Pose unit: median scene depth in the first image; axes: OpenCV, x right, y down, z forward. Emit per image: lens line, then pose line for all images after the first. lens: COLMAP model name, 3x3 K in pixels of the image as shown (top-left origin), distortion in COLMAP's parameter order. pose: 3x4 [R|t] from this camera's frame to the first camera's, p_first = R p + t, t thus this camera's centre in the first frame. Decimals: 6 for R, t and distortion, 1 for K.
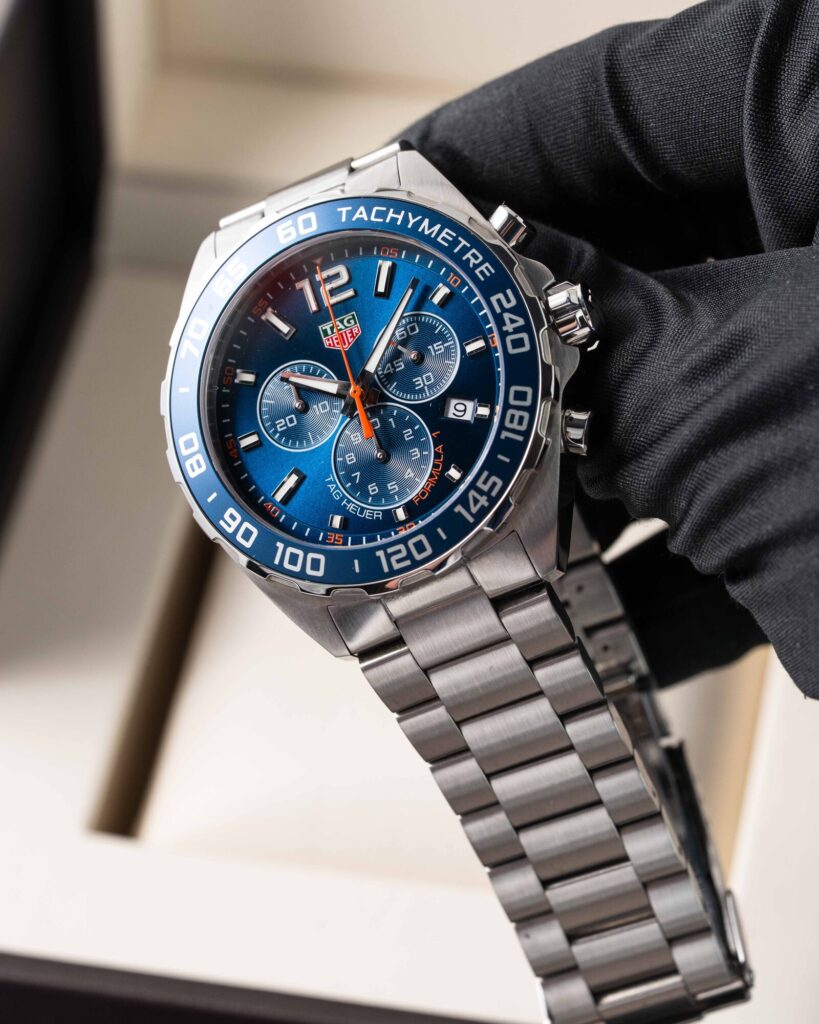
lens RADIAL K [[4378.5, 0, 410.1], [0, 4378.5, 511.3], [0, 0, 1]] dist [-0.247898, 0.000000]
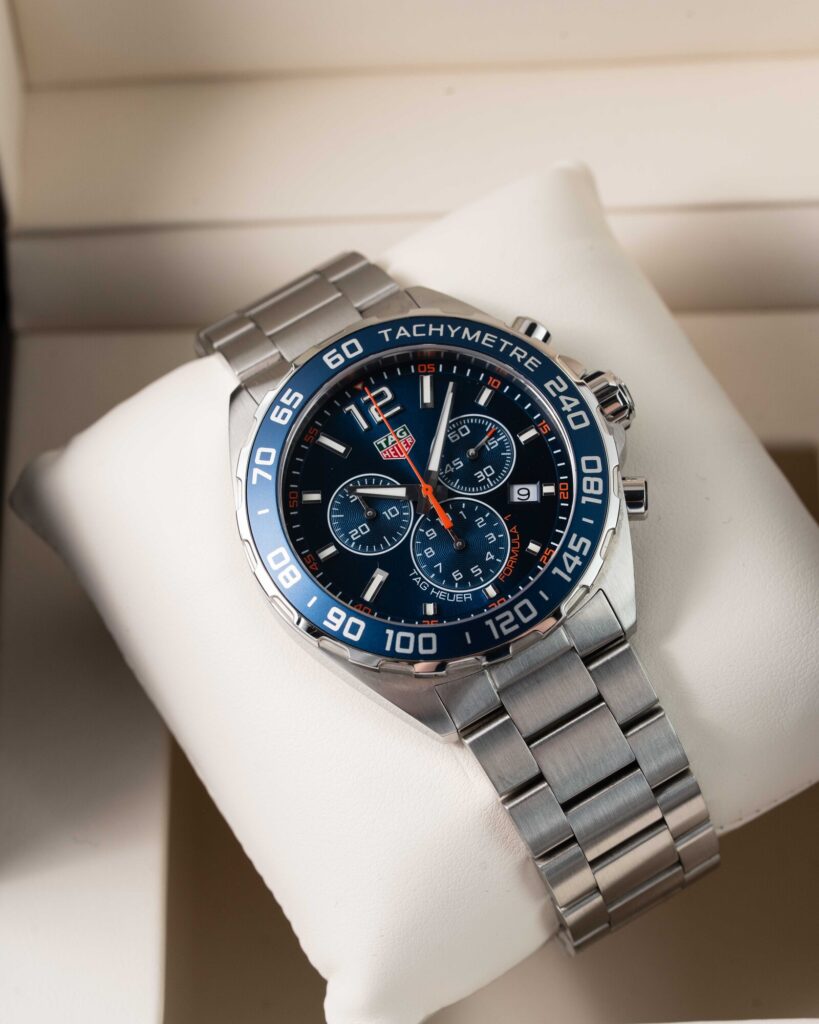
lens RADIAL K [[4378.5, 0, 409.4], [0, 4378.5, 512.8], [0, 0, 1]] dist [-0.247898, 0.000000]
pose [[0.941619, -0.097918, 0.322127, -0.367167], [0.163021, 0.969736, -0.181761, 0.174849], [-0.294580, 0.223663, 0.929084, -0.002684]]
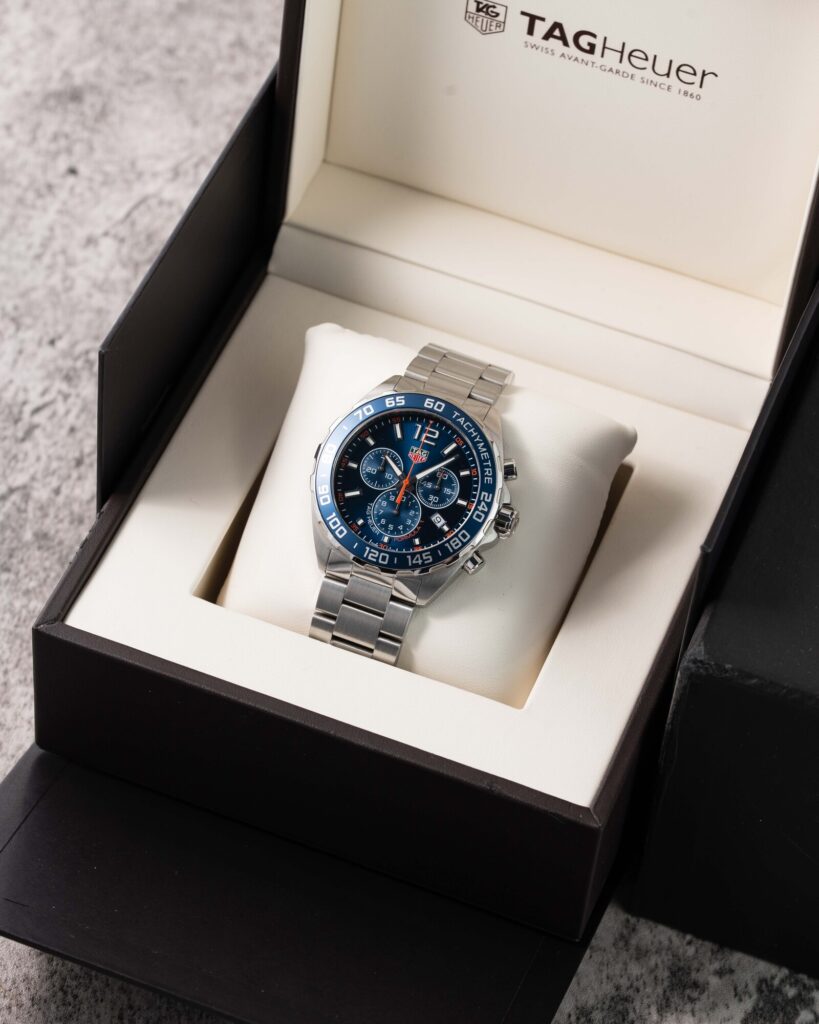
lens RADIAL K [[4378.5, 0, 409.0], [0, 4378.5, 512.1], [0, 0, 1]] dist [-0.247898, 0.000000]
pose [[0.757673, 0.644681, 0.101574, -0.222227], [-0.649632, 0.759909, 0.022742, -0.066385], [-0.062526, -0.083217, 0.994568, -1.154996]]
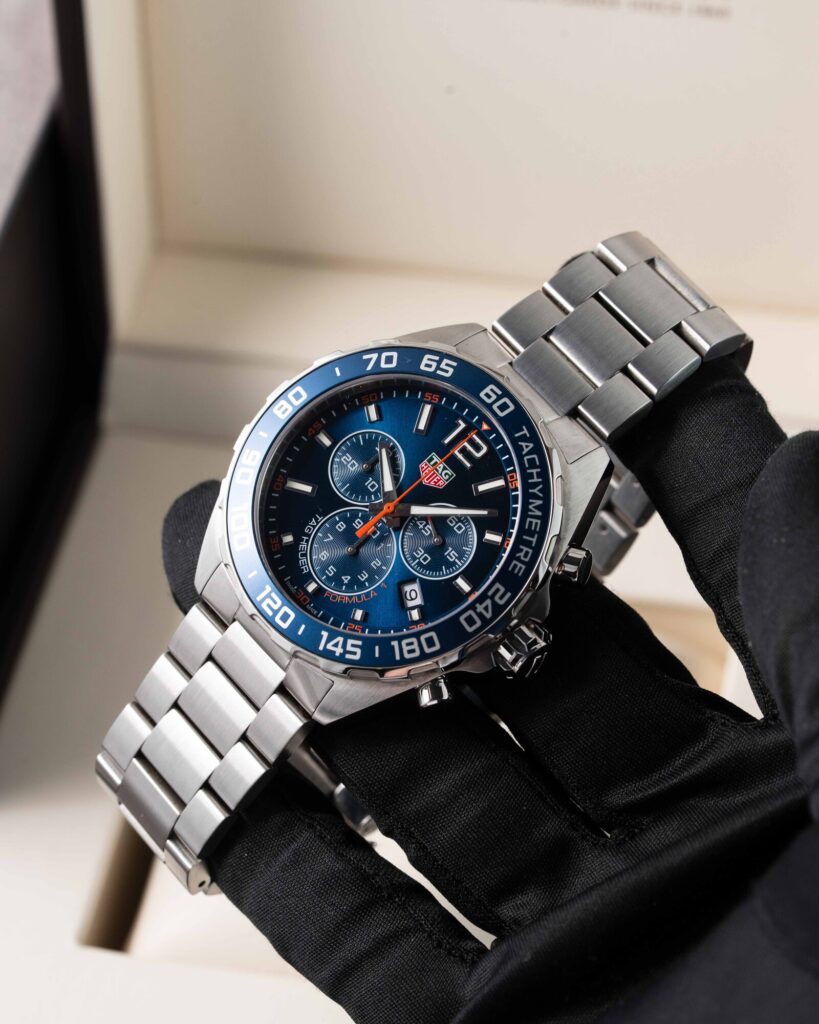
lens RADIAL K [[4378.5, 0, 408.4], [0, 4378.5, 509.9], [0, 0, 1]] dist [-0.247898, 0.000000]
pose [[0.429550, 0.902793, -0.021247, 0.015373], [-0.873850, 0.421482, 0.242363, -0.318536], [0.227759, -0.085540, 0.969953, -0.143132]]
